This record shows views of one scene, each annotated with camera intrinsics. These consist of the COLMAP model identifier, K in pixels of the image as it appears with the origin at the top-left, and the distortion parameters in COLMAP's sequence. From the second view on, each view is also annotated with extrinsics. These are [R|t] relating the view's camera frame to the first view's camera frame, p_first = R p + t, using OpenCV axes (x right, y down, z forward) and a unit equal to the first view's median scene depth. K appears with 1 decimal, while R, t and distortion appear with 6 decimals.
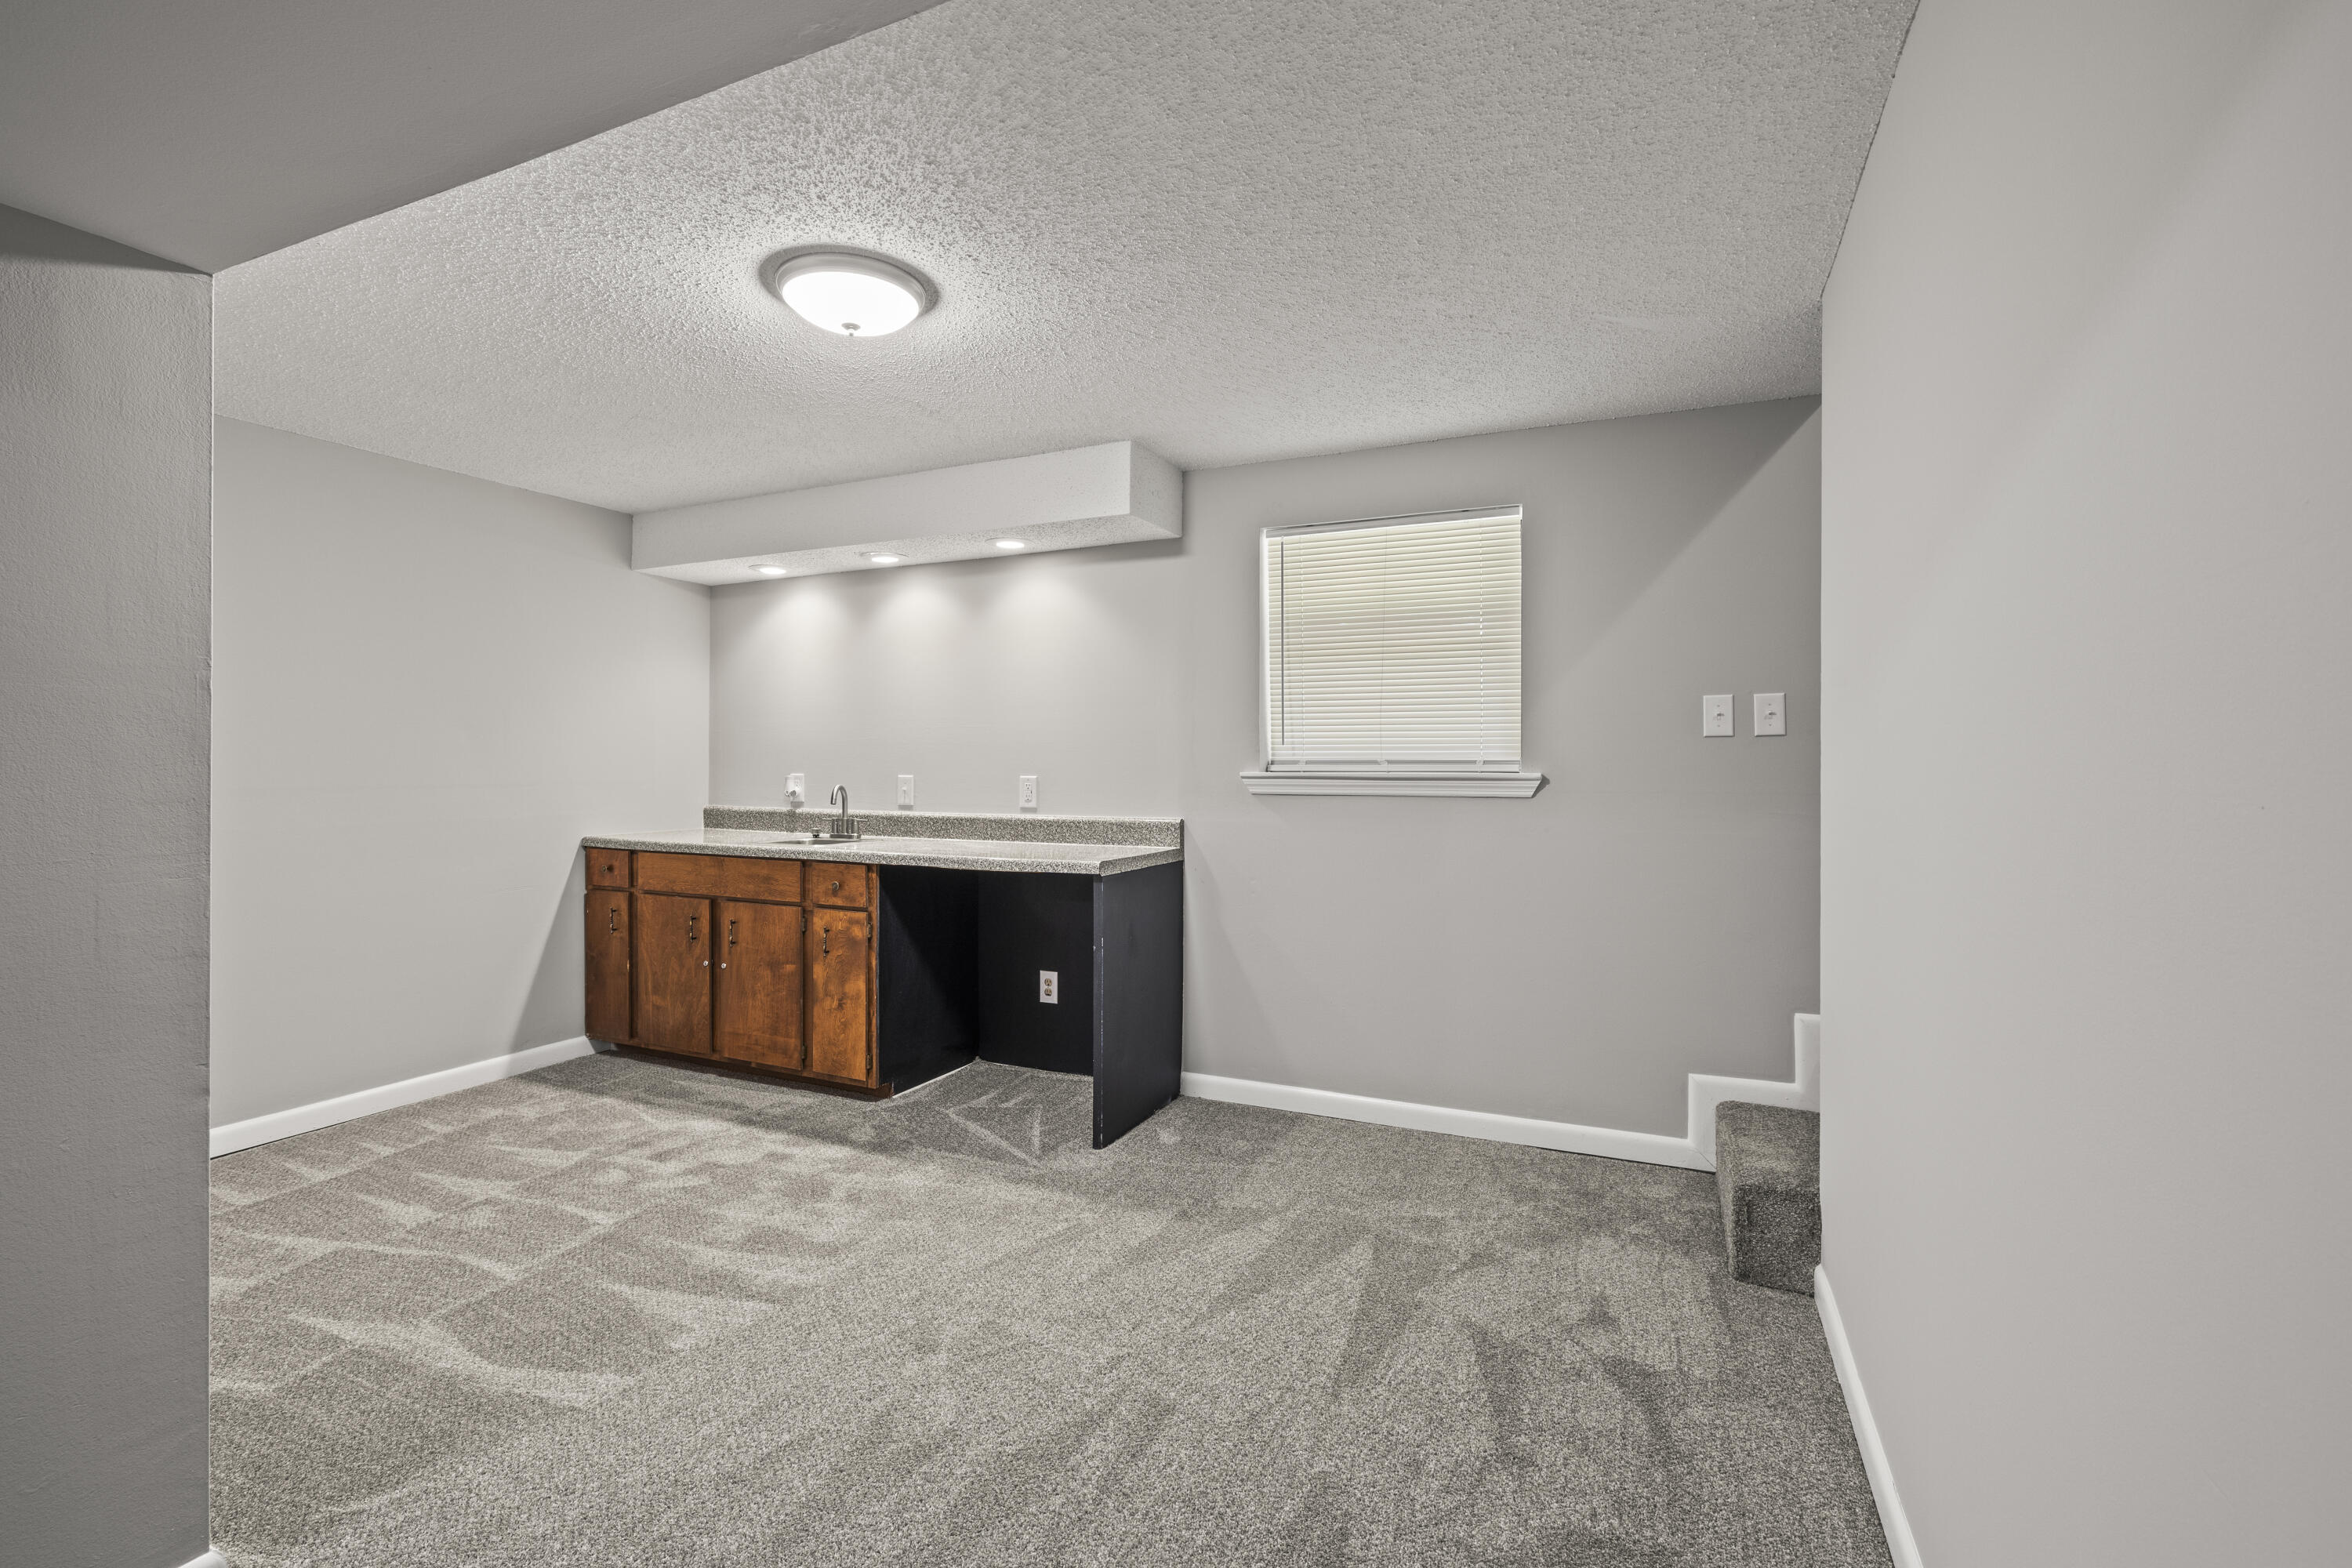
lens RADIAL K [[1058.1, 0, 1173.3], [0, 1058.1, 752.5], [0, 0, 1]] dist [-0.008121, -0.000322]
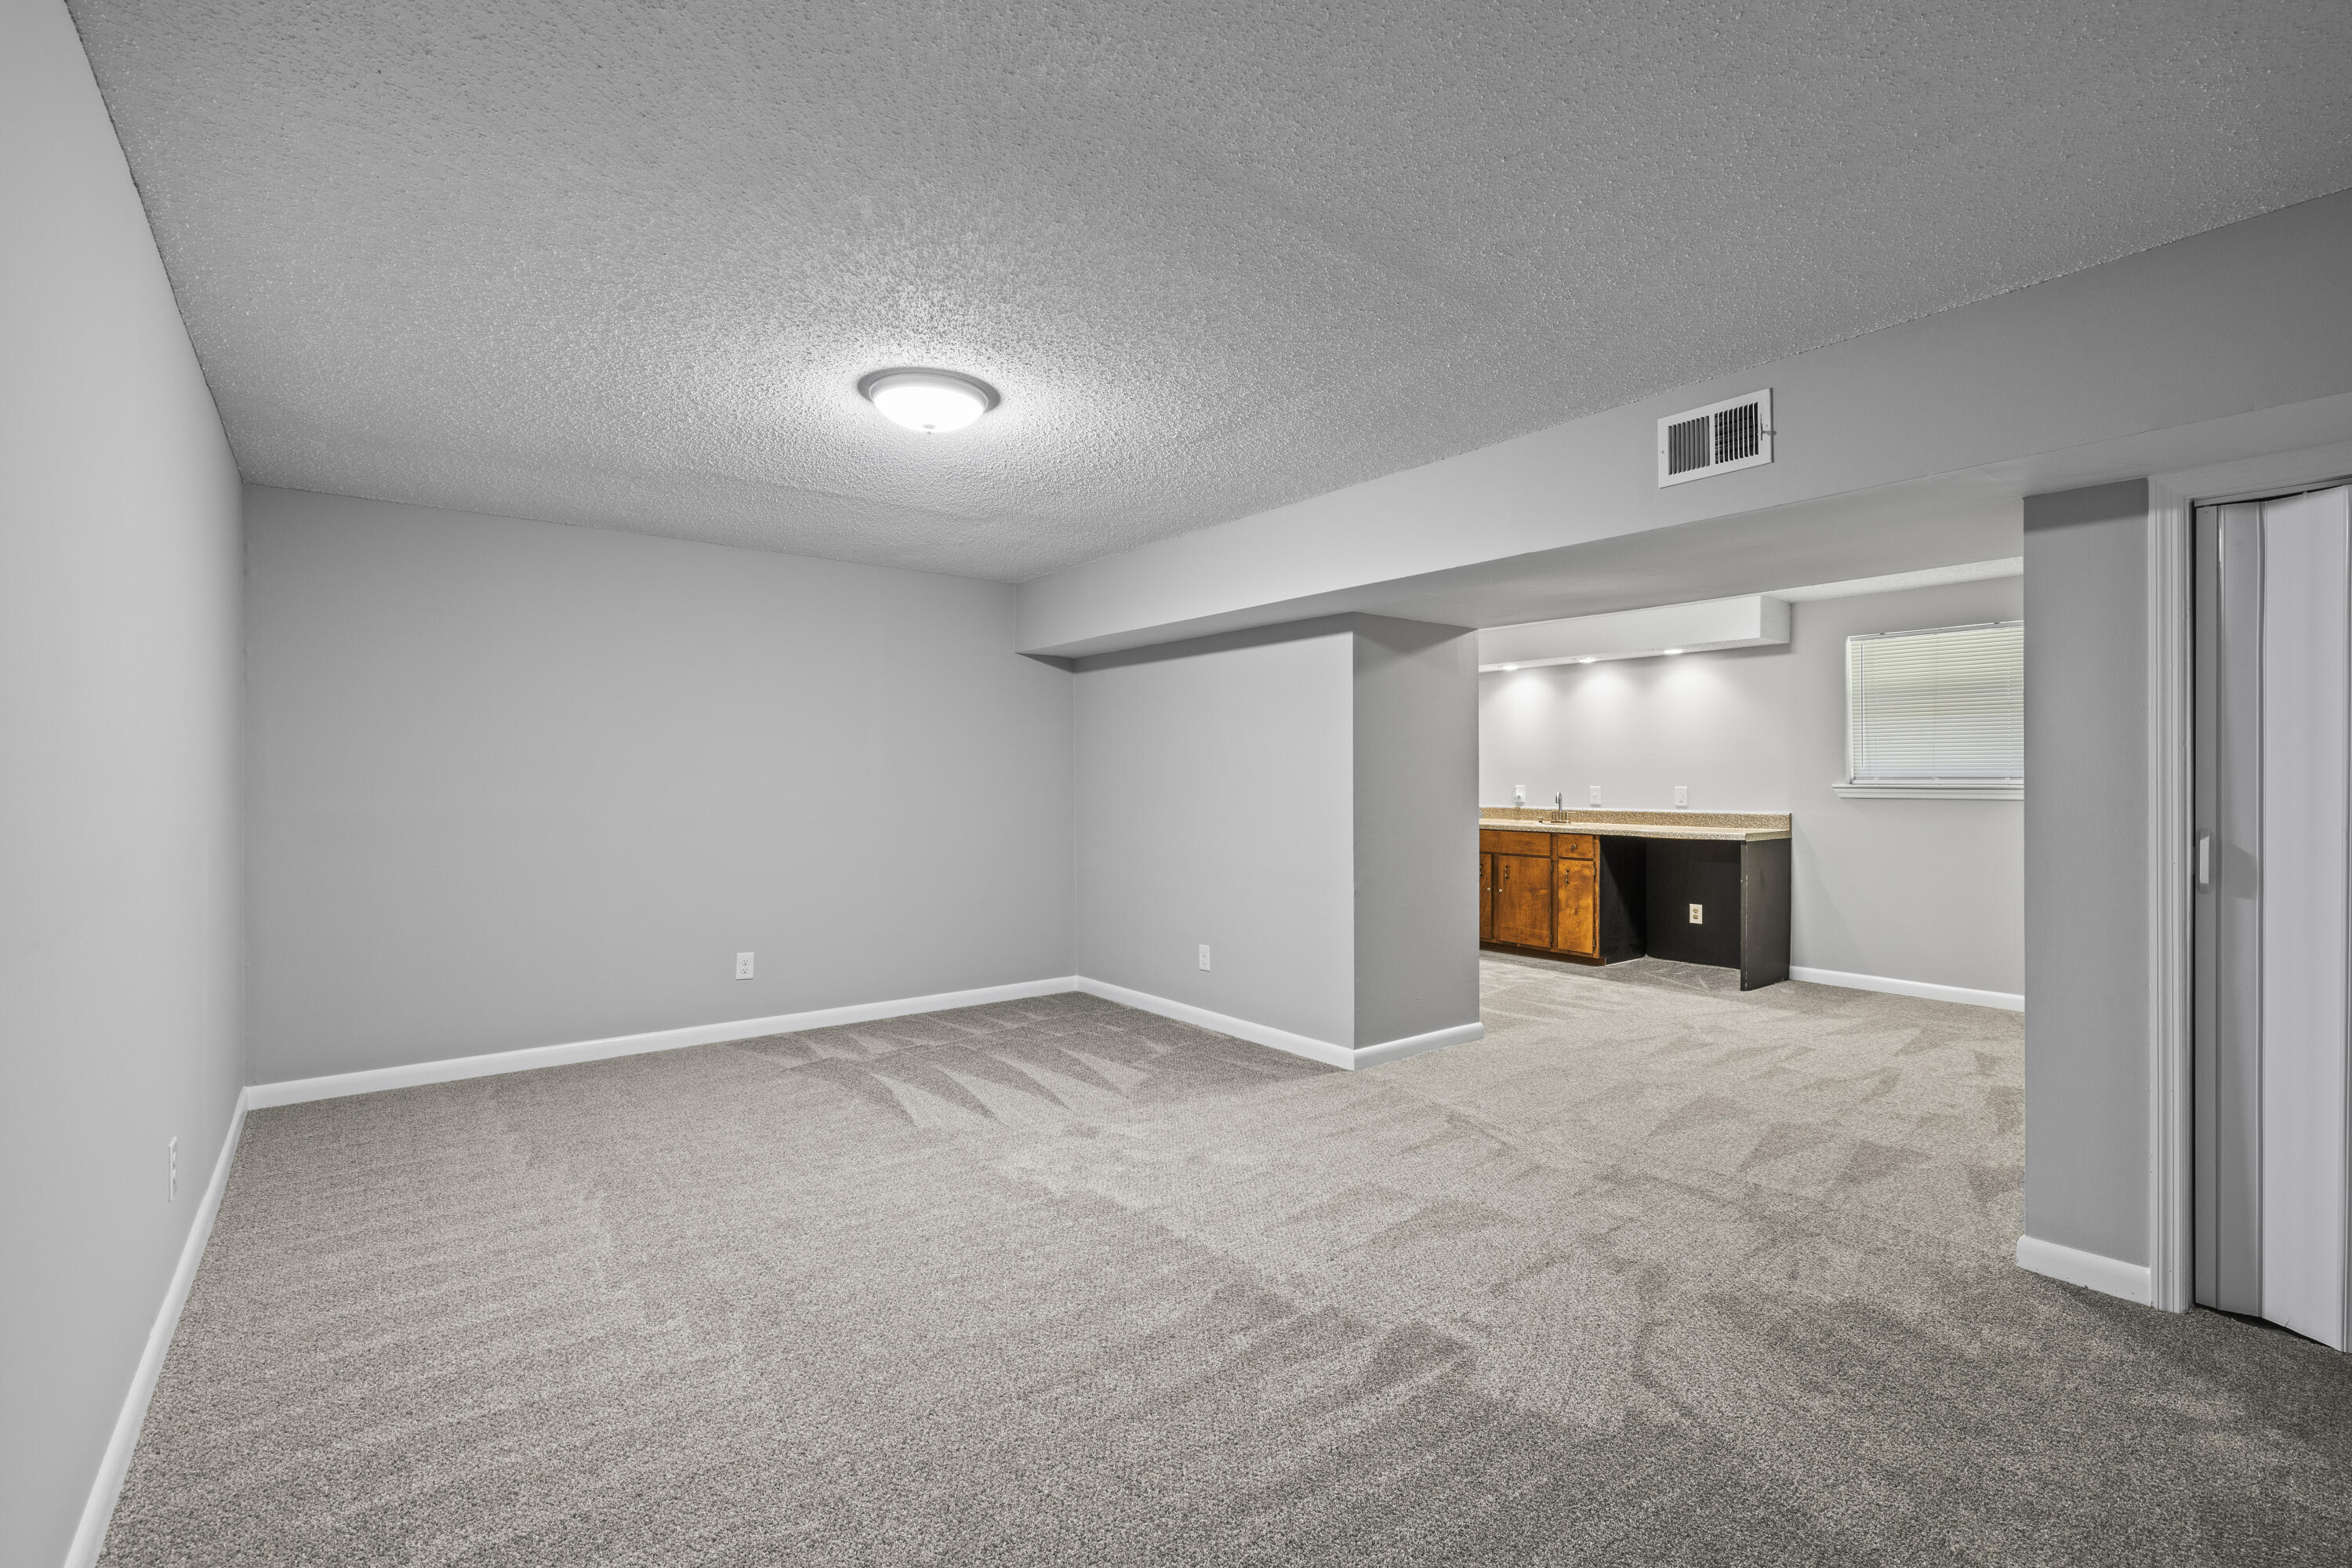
lens RADIAL K [[1047.1, 0, 1174.3], [0, 1047.1, 777.8], [0, 0, 1]] dist [-0.006401, -0.000469]
pose [[0.889740, -0.003968, -0.456450, -0.107022], [0.010057, 0.999890, 0.010910, -0.020297], [0.456357, -0.014298, 0.889682, -0.927078]]
